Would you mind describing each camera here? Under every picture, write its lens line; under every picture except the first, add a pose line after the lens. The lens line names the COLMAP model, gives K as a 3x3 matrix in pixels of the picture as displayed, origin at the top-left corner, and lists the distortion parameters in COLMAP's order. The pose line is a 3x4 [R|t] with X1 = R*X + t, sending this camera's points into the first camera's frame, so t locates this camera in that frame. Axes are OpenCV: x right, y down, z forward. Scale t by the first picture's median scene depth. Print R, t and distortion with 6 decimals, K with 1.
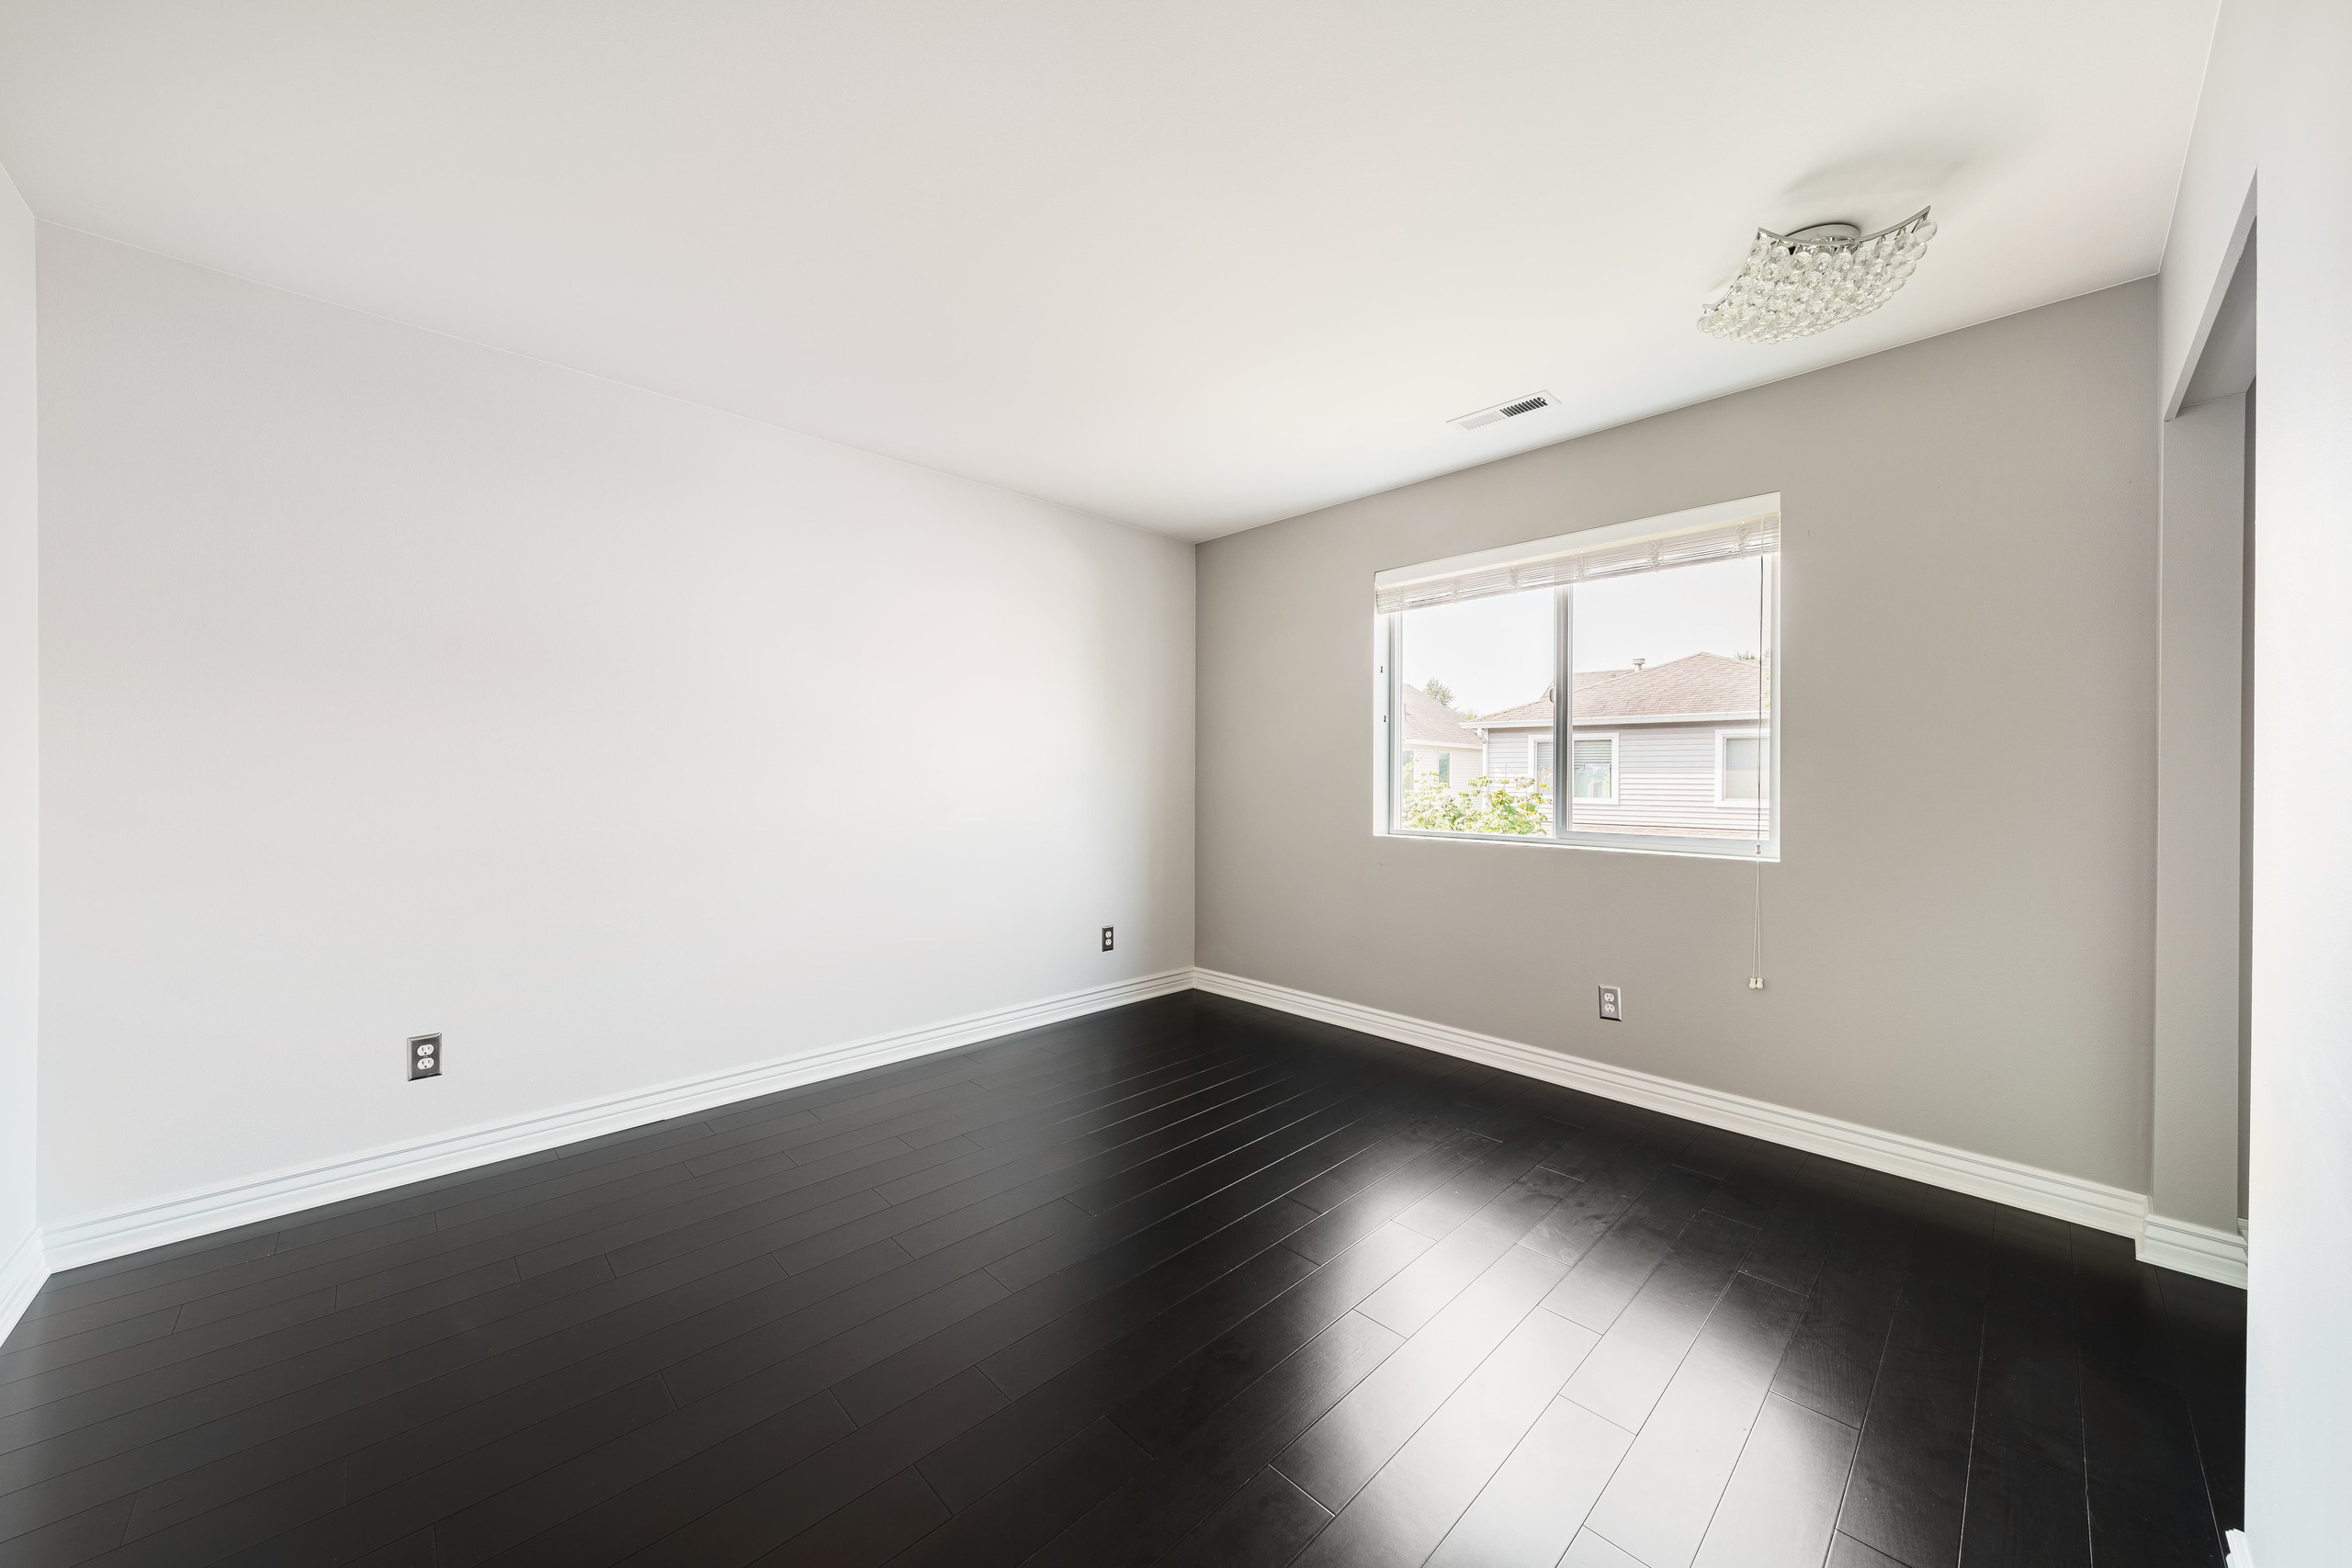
lens RADIAL K [[821.4, 0, 1166.6], [0, 821.4, 777.7], [0, 0, 1]] dist [0.003604, -0.000856]
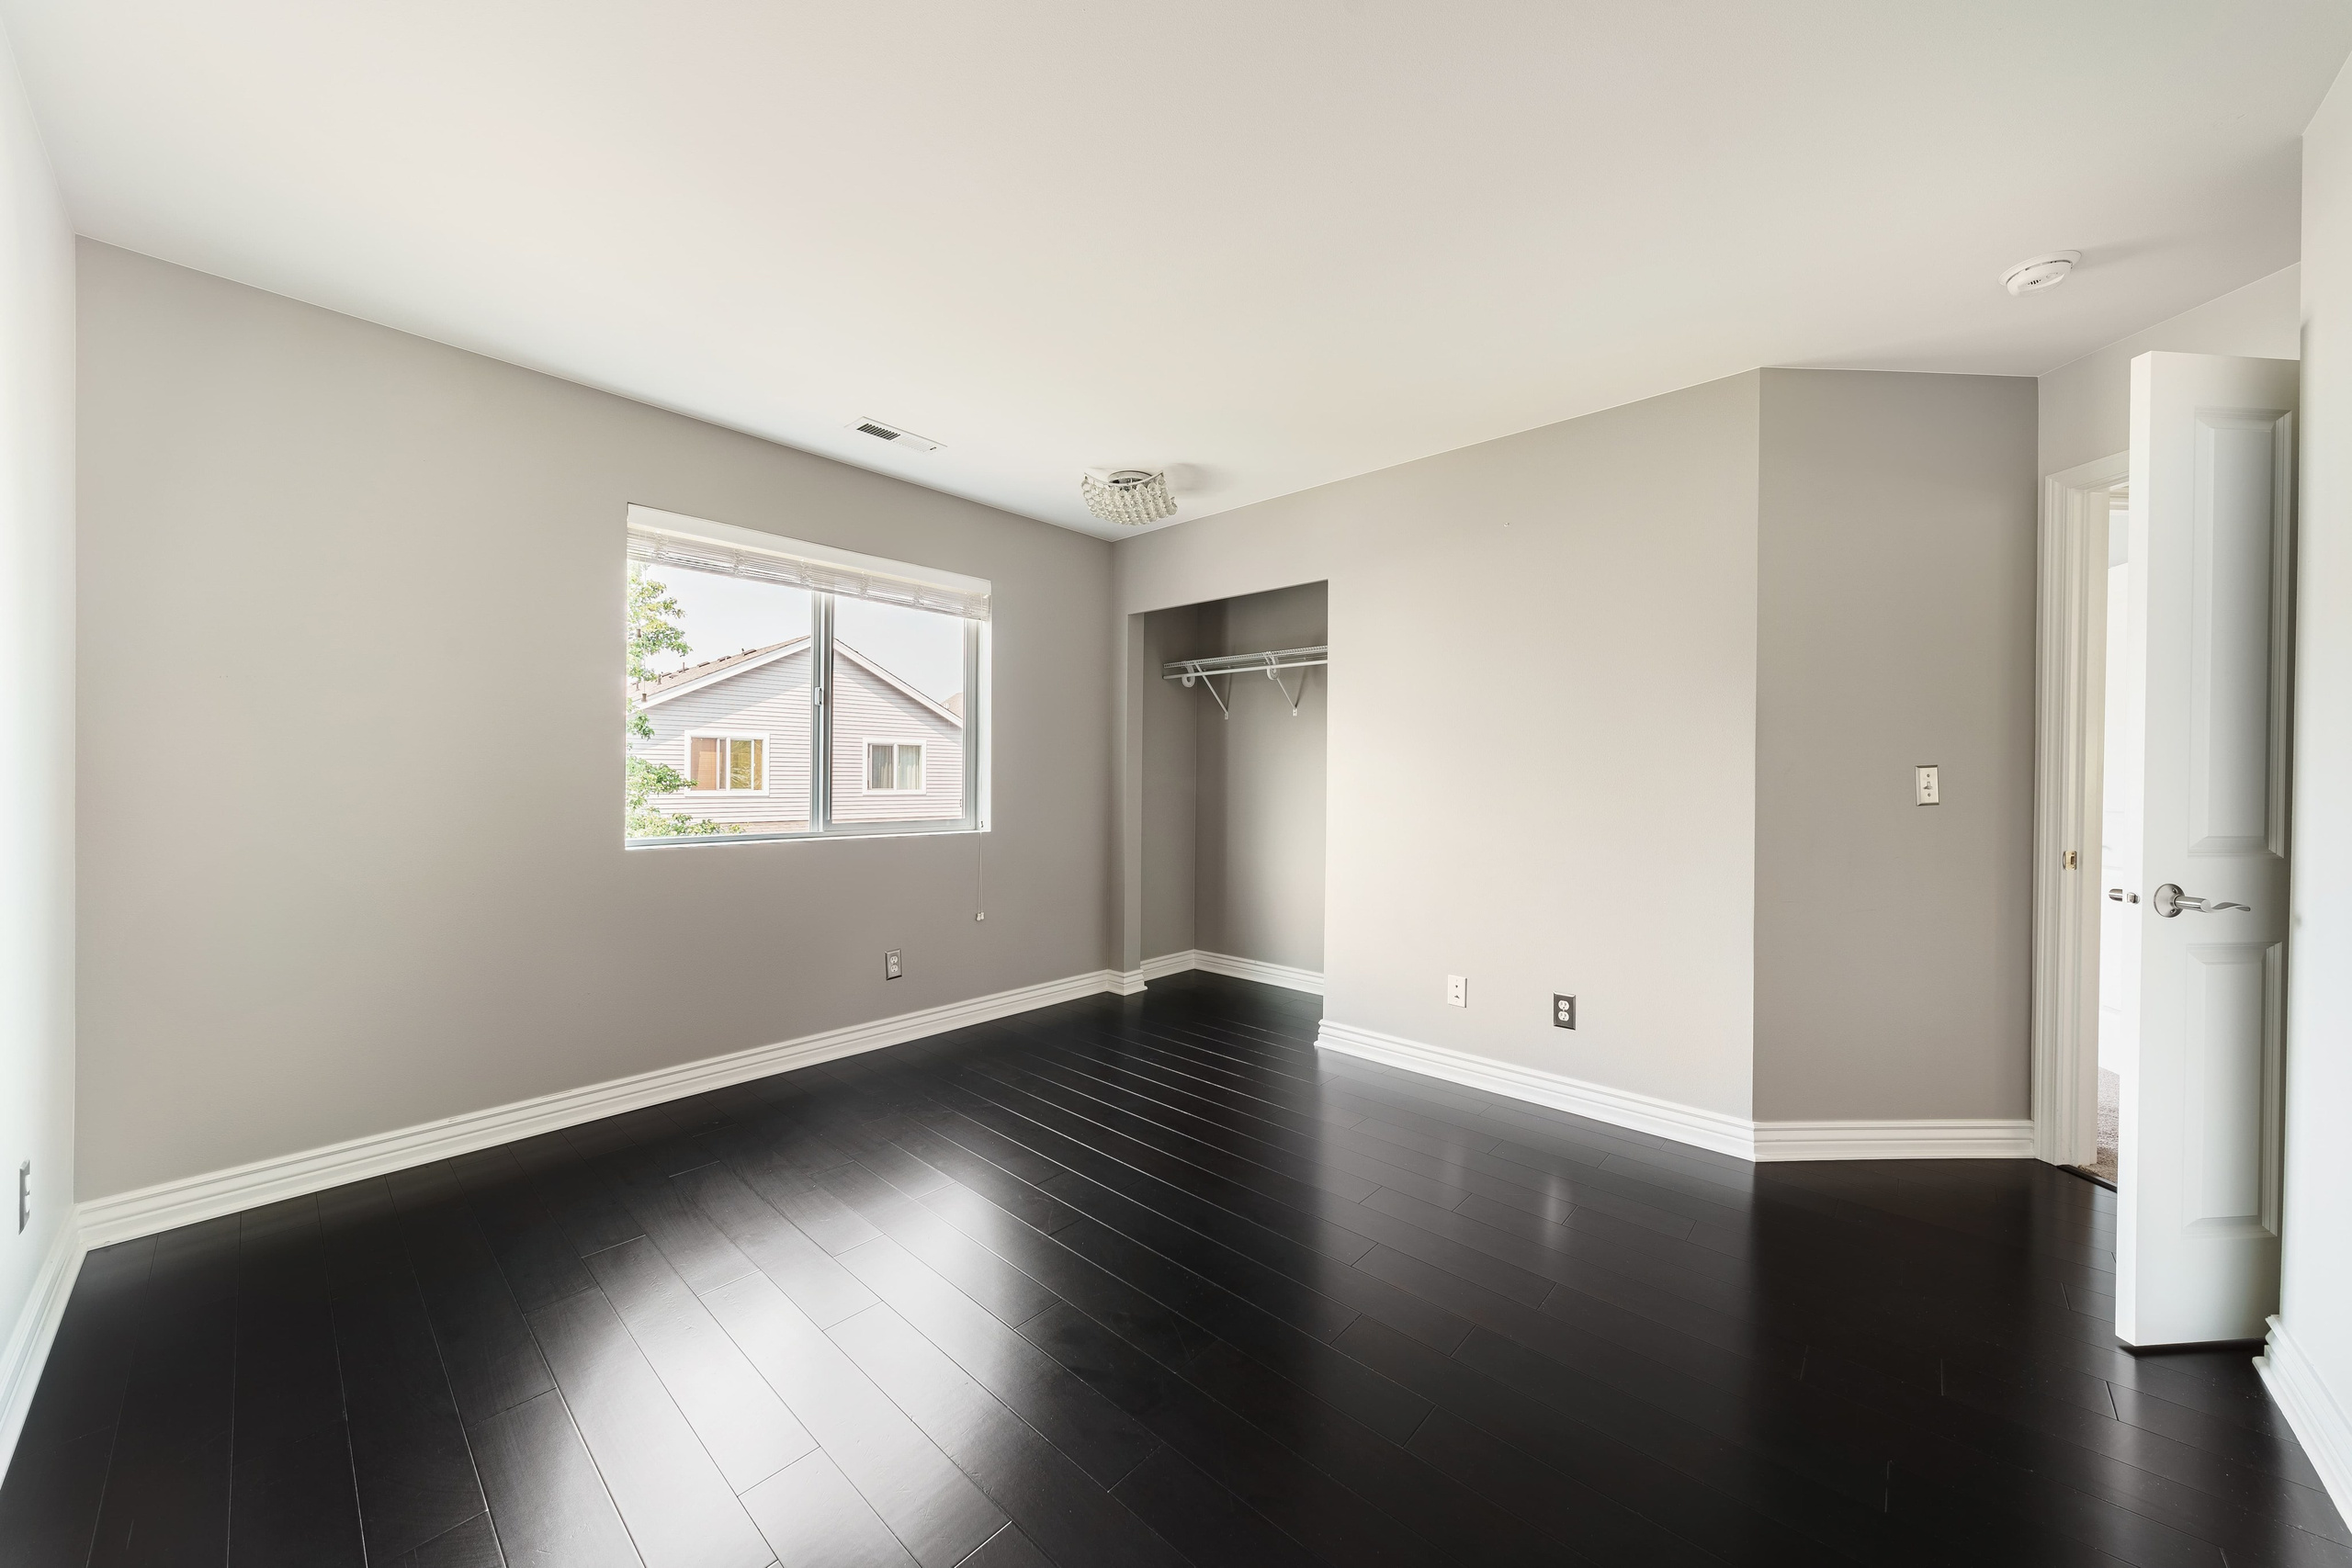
lens RADIAL K [[821.4, 0, 1160.8], [0, 821.4, 772.7], [0, 0, 1]] dist [0.003604, -0.000856]
pose [[-0.070642, -0.000909, 0.997501, -0.666570], [-0.005079, 0.999987, 0.000551, -0.004329], [-0.997489, -0.005027, -0.070646, 0.696497]]
